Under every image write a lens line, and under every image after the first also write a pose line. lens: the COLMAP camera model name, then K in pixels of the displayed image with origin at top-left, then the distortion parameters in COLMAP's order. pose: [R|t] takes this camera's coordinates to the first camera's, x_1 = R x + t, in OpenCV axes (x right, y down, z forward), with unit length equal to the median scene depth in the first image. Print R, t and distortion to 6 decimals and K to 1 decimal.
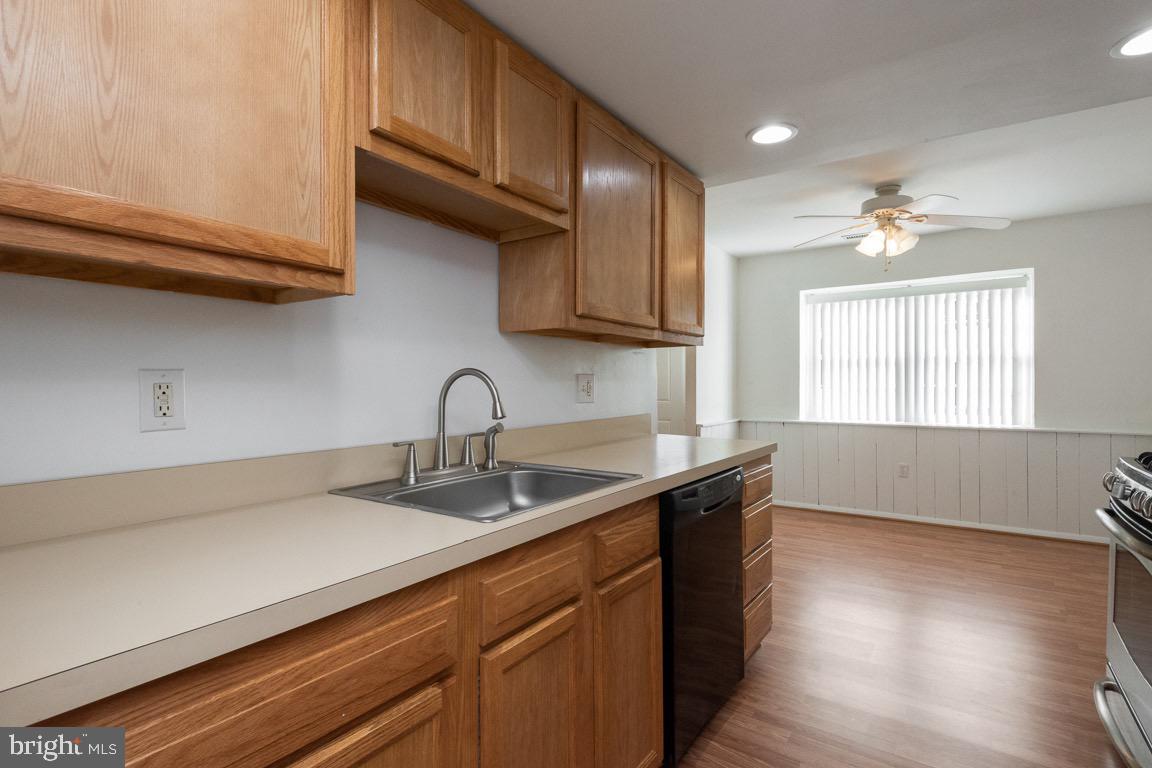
lens RADIAL K [[580.8, 0, 576.0], [0, 580.8, 384.0], [0, 0, 1]] dist [0.002971, 0.000098]
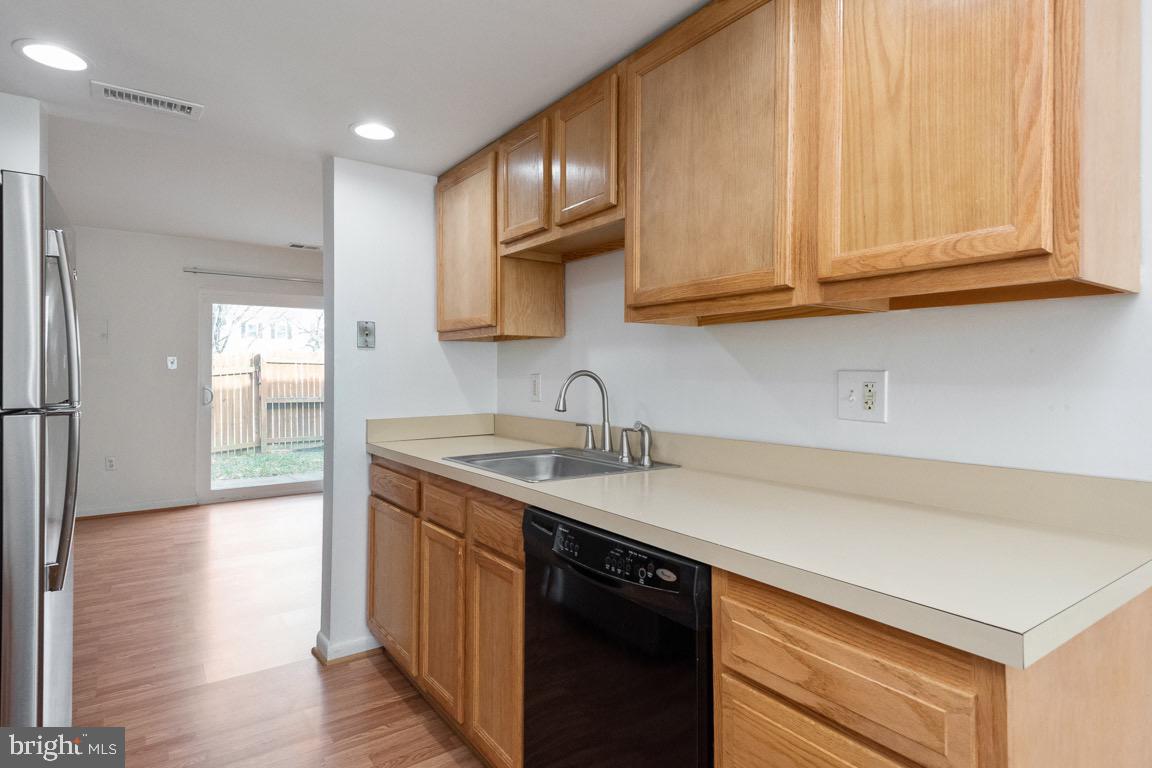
lens RADIAL K [[632.3, 0, 572.4], [0, 632.3, 369.1], [0, 0, 1]] dist [0.039913, -0.001211]
pose [[-0.360117, -0.003432, -0.932901, 0.408365], [0.001392, 0.999990, -0.004216, -0.008870], [0.932906, -0.002817, -0.360109, 0.548828]]
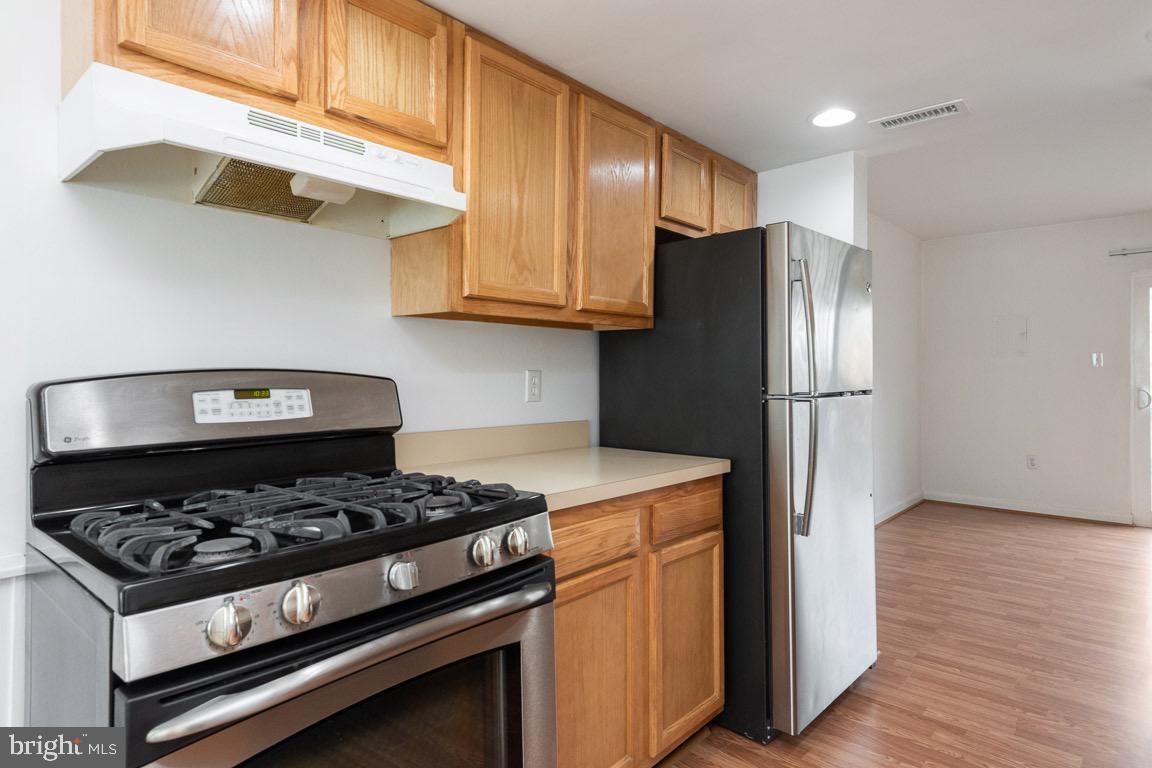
lens RADIAL K [[648.8, 0, 576.7], [0, 648.8, 371.0], [0, 0, 1]] dist [0.038684, -0.000296]
pose [[-0.992652, 0.000631, 0.121001, 0.276527], [0.000414, 0.999998, -0.001820, -0.006167], [-0.121002, -0.001757, -0.992651, 0.641319]]
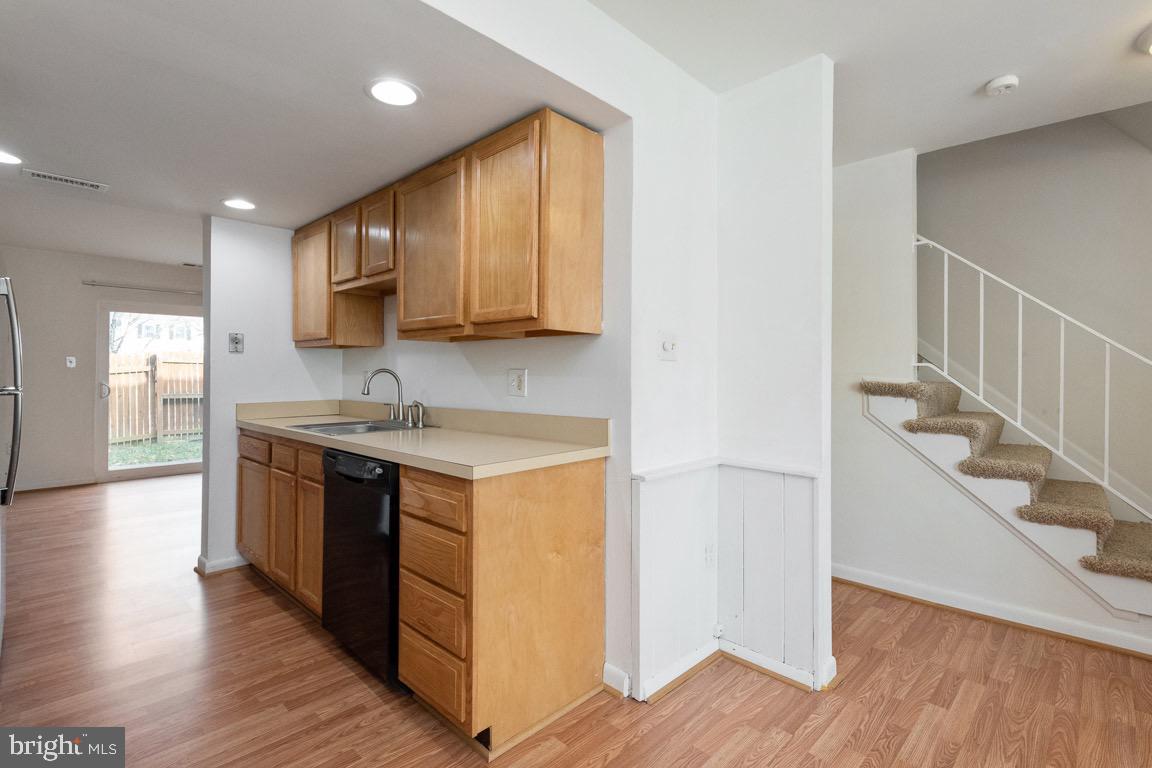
lens RADIAL K [[546.3, 0, 576.5], [0, 546.3, 373.1], [0, 0, 1]] dist [0.031822, -0.020519]
pose [[-0.174735, 0.000577, -0.984615, 0.569720], [-0.002273, 0.999997, 0.000989, -0.005768], [0.984613, 0.002411, -0.174733, 0.734794]]
